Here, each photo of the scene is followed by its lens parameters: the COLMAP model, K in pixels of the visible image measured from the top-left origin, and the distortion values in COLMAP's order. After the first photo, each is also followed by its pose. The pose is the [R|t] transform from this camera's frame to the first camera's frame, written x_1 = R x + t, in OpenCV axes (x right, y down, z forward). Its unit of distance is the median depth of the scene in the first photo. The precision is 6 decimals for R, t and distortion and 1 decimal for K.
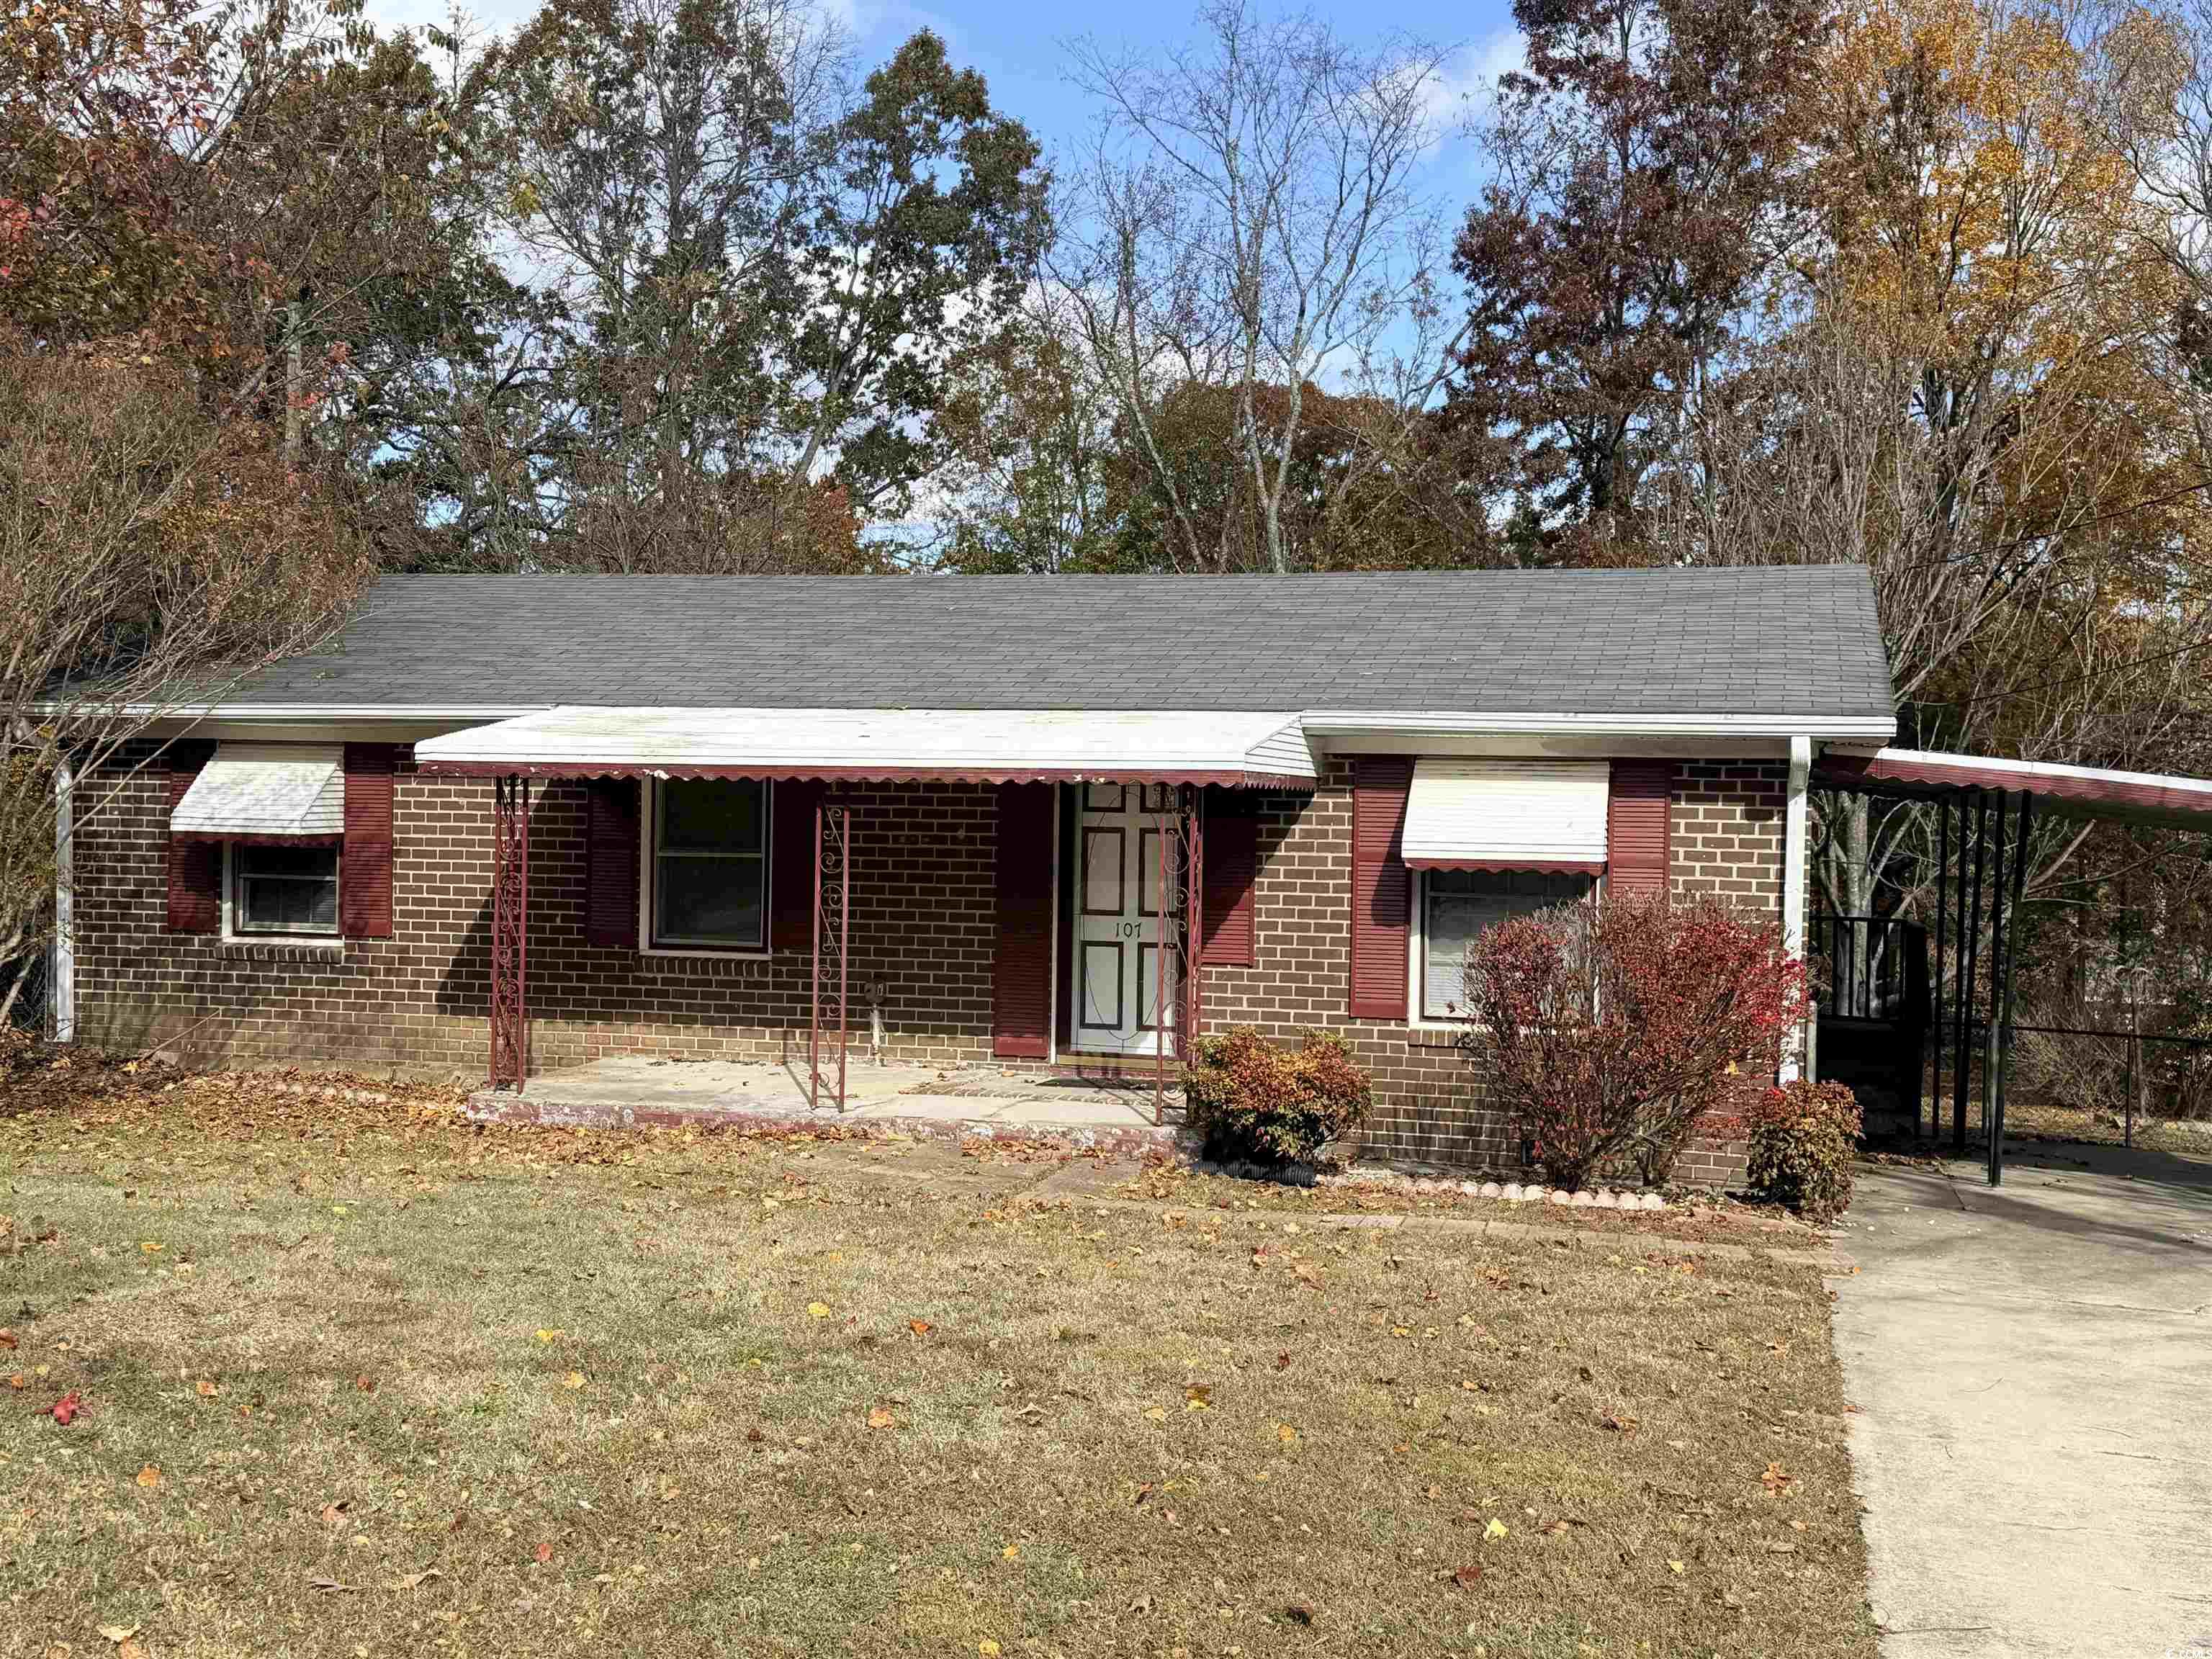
lens RADIAL K [[2494.1, 0, 1105.1], [0, 2494.1, 836.1], [0, 0, 1]] dist [0.072776, 0.000000]
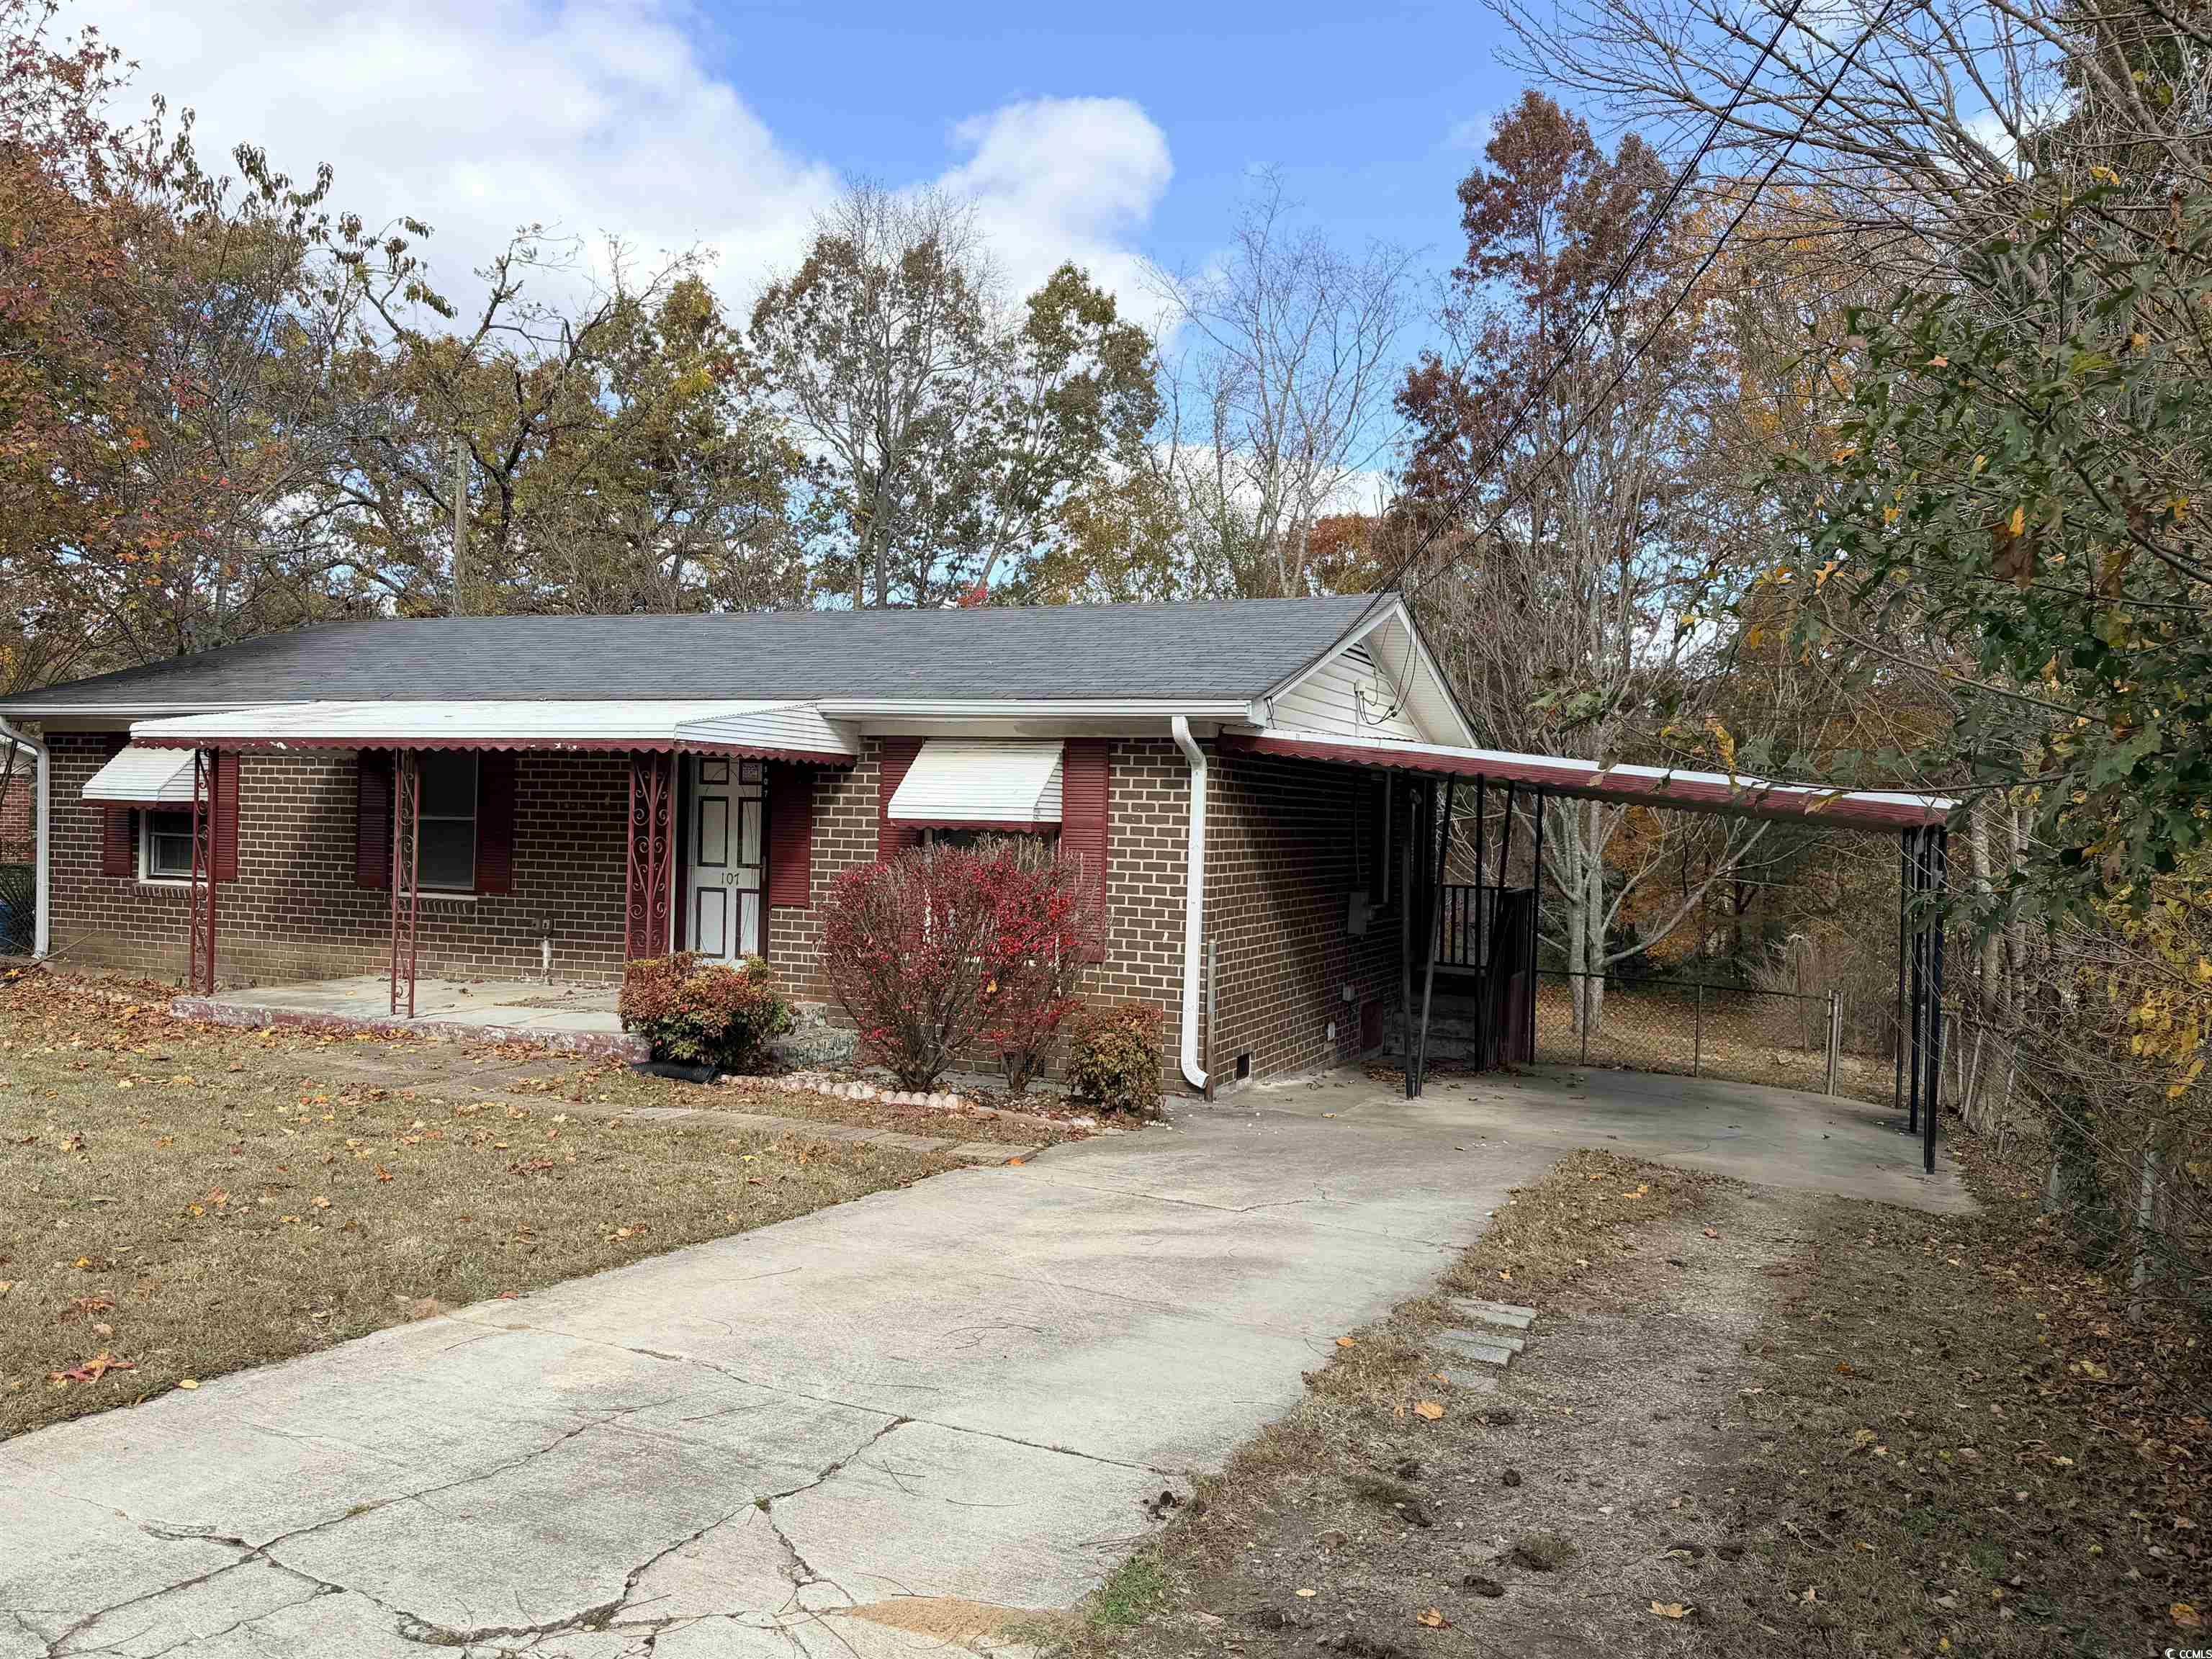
lens RADIAL K [[1739.4, 0, 1108.2], [0, 1739.4, 818.4], [0, 0, 1]] dist [0.062365, -0.022303]
pose [[0.988795, 0.007149, -0.149111, 0.308105], [-0.010074, 0.999771, -0.018870, 0.020696], [0.148942, 0.020160, 0.988640, 0.153805]]
